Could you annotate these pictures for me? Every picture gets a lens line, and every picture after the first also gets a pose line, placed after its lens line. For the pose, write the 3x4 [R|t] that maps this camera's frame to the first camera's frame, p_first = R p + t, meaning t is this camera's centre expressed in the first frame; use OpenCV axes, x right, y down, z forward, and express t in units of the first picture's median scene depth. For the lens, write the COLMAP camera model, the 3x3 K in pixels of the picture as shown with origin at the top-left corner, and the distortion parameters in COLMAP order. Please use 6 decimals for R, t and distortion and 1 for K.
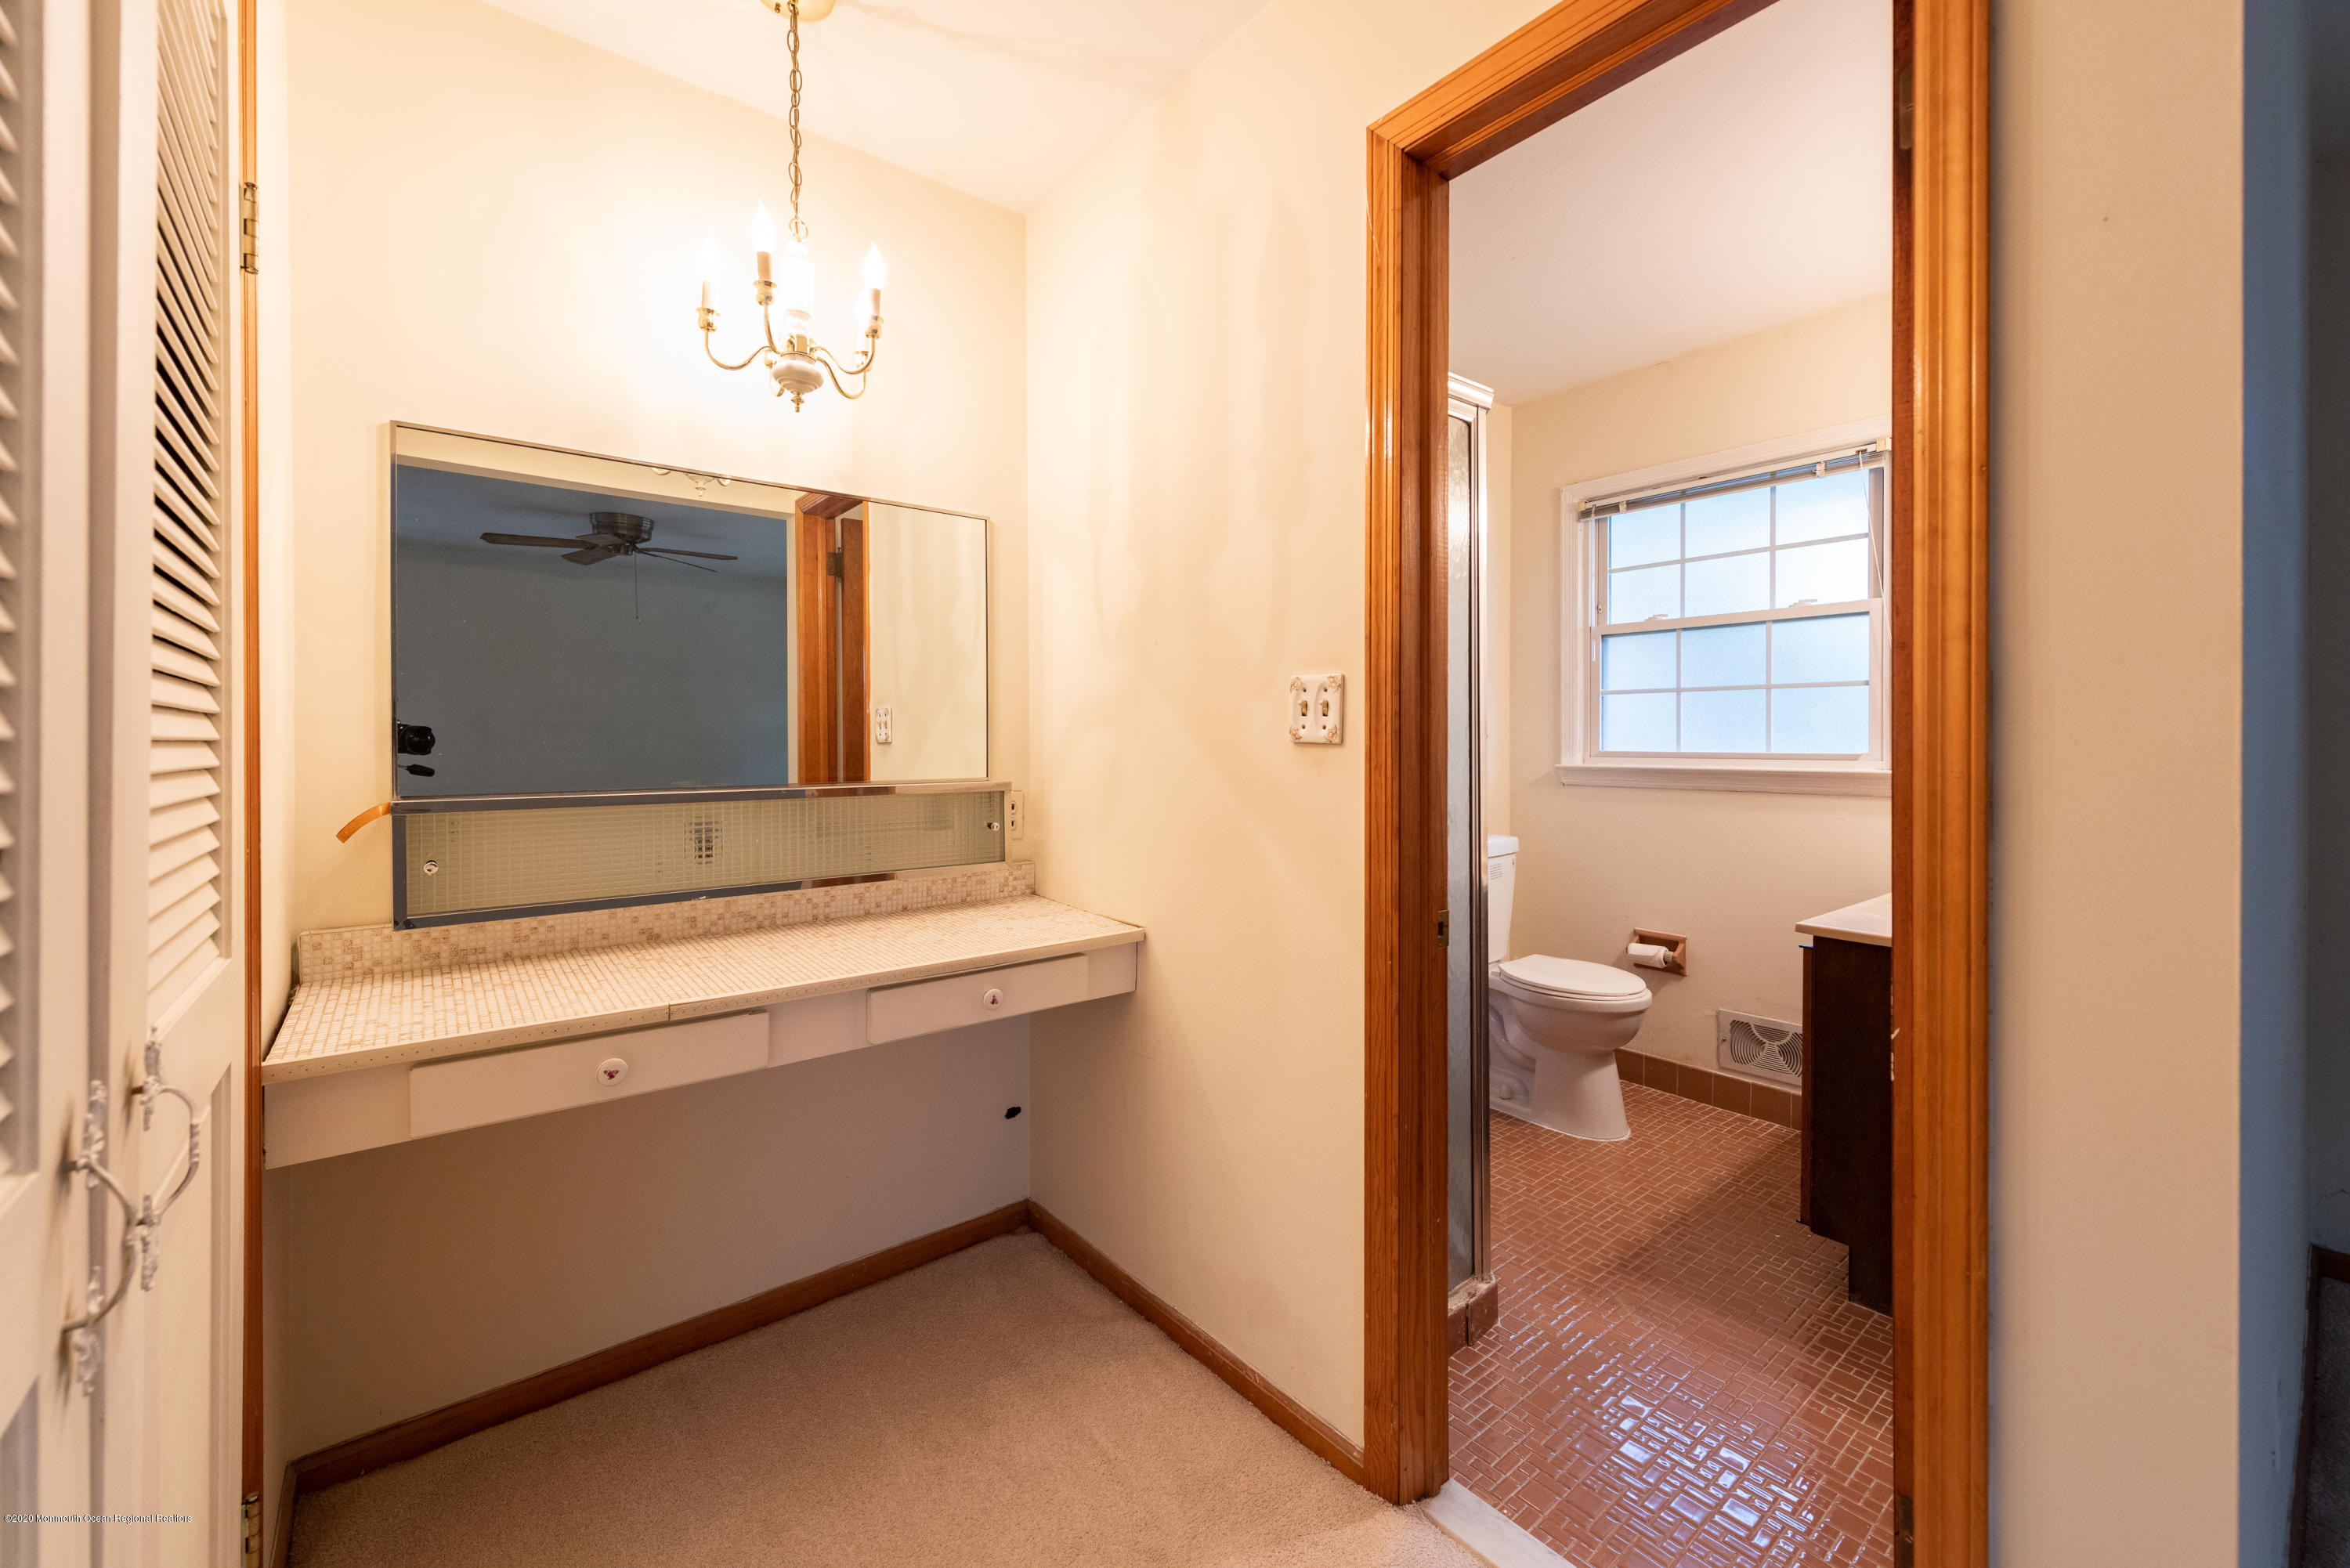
lens RADIAL K [[939.0, 0, 1155.8], [0, 939.0, 739.8], [0, 0, 1]] dist [0.004676, 0.000534]
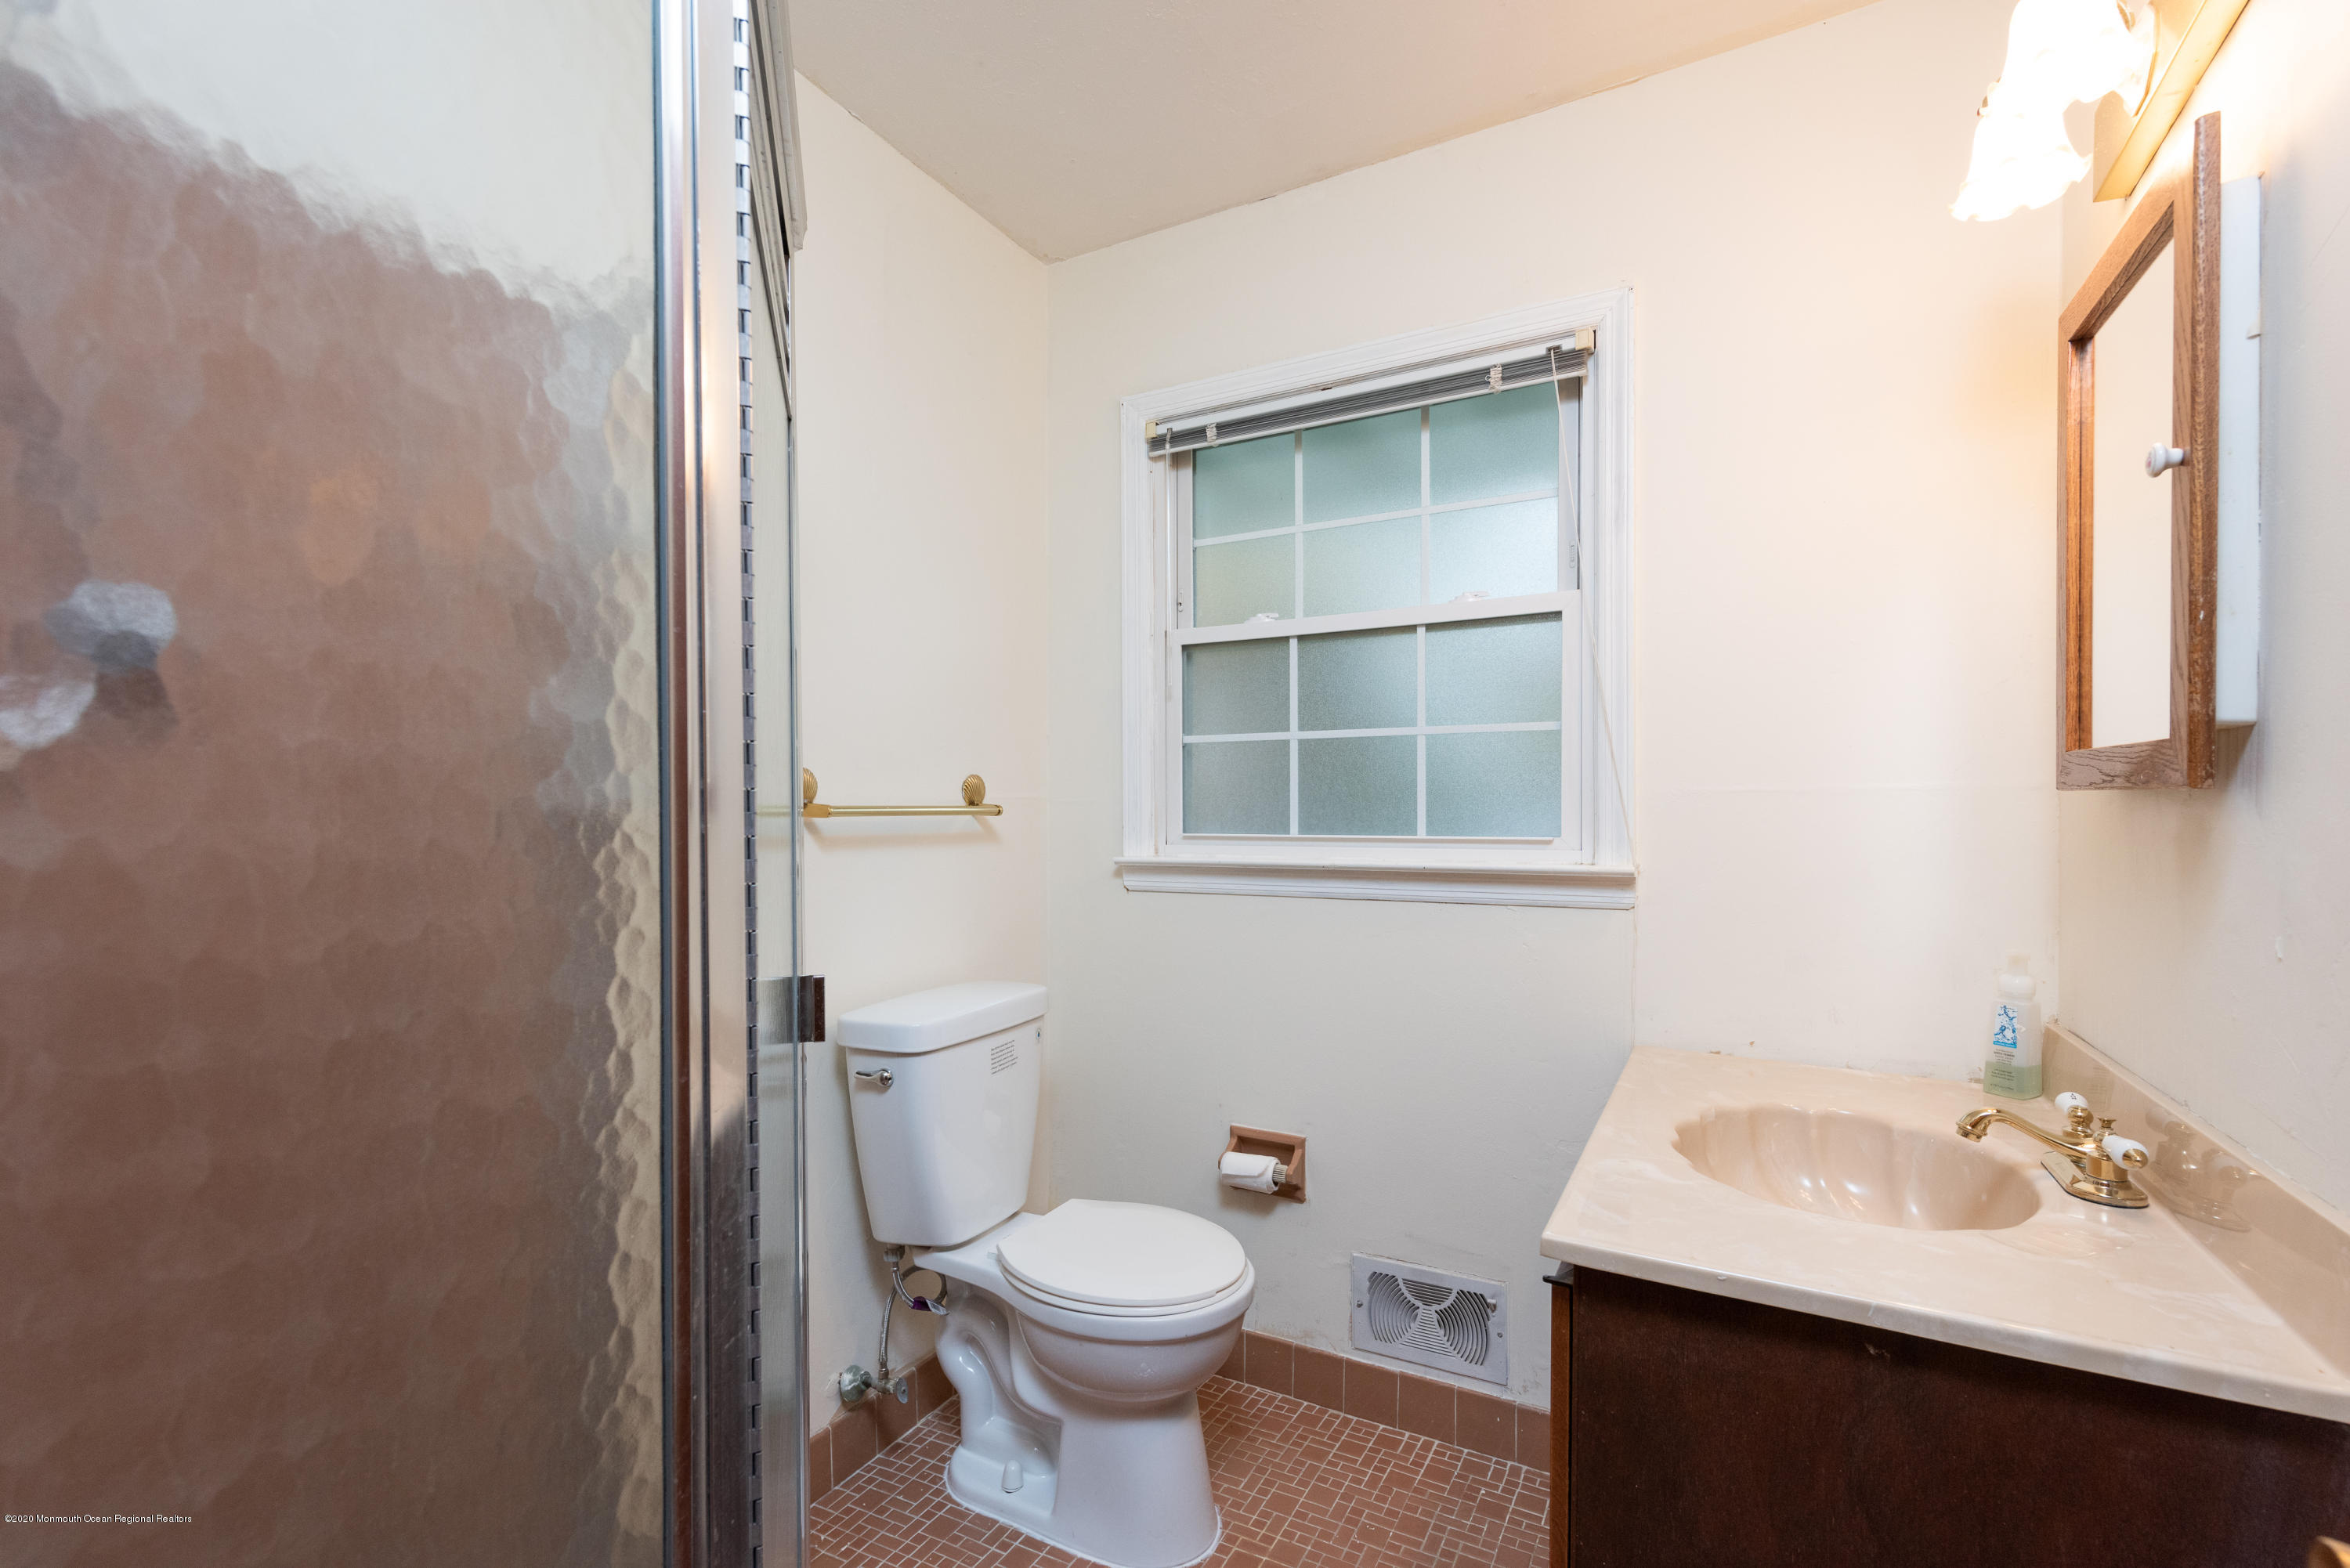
lens RADIAL K [[1021.1, 0, 1173.1], [0, 1021.1, 799.7], [0, 0, 1]] dist [0.002237, 0.000072]
pose [[0.920767, -0.002302, 0.390106, 0.225736], [0.003102, 0.999994, -0.001420, -0.010216], [-0.390100, 0.002517, 0.920769, 0.420812]]
